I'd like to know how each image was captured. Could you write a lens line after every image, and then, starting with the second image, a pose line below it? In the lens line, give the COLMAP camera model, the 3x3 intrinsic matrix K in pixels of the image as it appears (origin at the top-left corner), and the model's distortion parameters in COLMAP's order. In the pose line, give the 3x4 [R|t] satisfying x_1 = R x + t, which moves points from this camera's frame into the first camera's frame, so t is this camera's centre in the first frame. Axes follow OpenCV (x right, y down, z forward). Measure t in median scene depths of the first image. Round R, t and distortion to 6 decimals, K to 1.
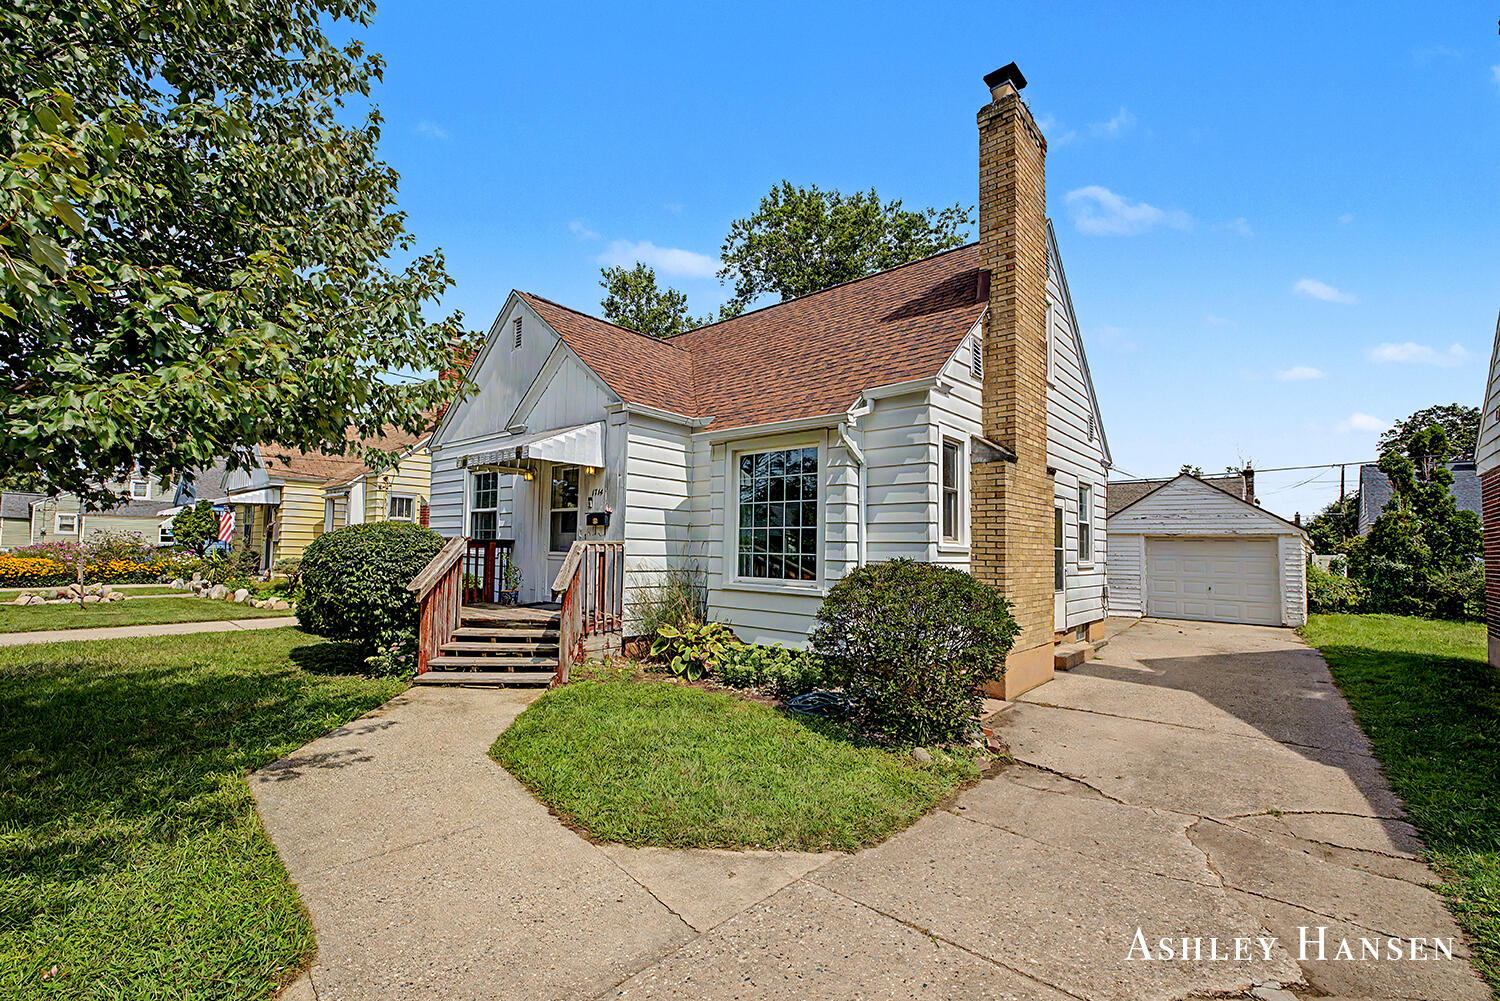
lens RADIAL K [[611.8, 0, 750.2], [0, 611.8, 525.9], [0, 0, 1]] dist [0.002237, 0.000638]
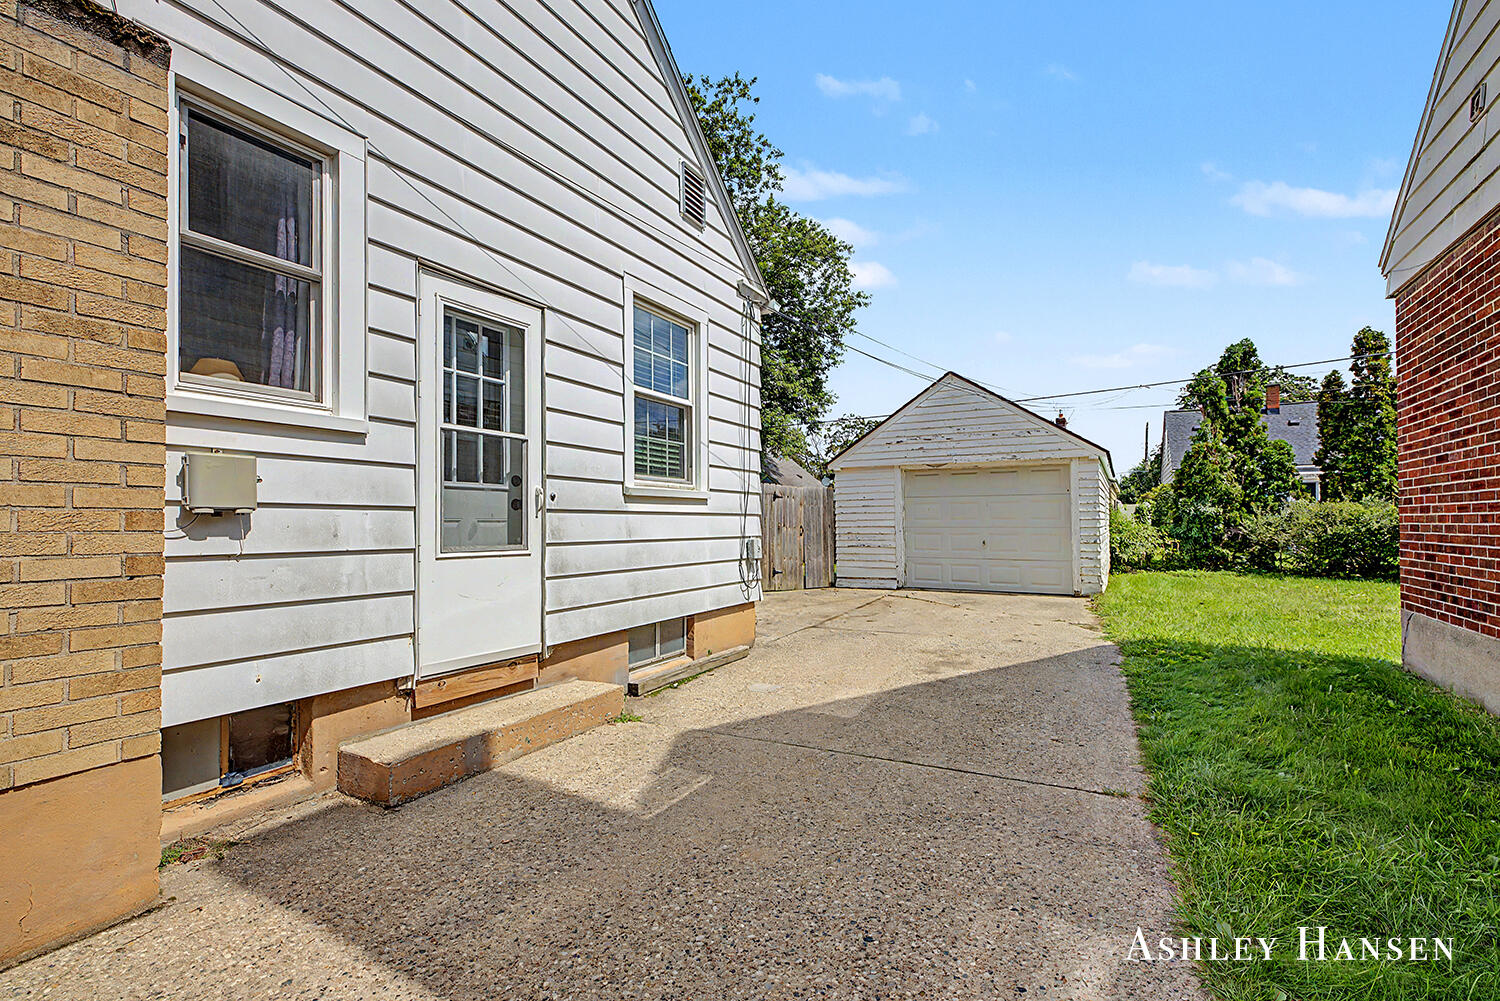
lens RADIAL K [[611.8, 0, 750.2], [0, 611.8, 525.9], [0, 0, 1]] dist [0.002237, 0.000638]
pose [[0.980676, -0.024030, 0.194158, 0.310906], [0.016233, 0.999000, 0.041648, 0.042955], [-0.194965, -0.037692, 0.980086, 0.329050]]
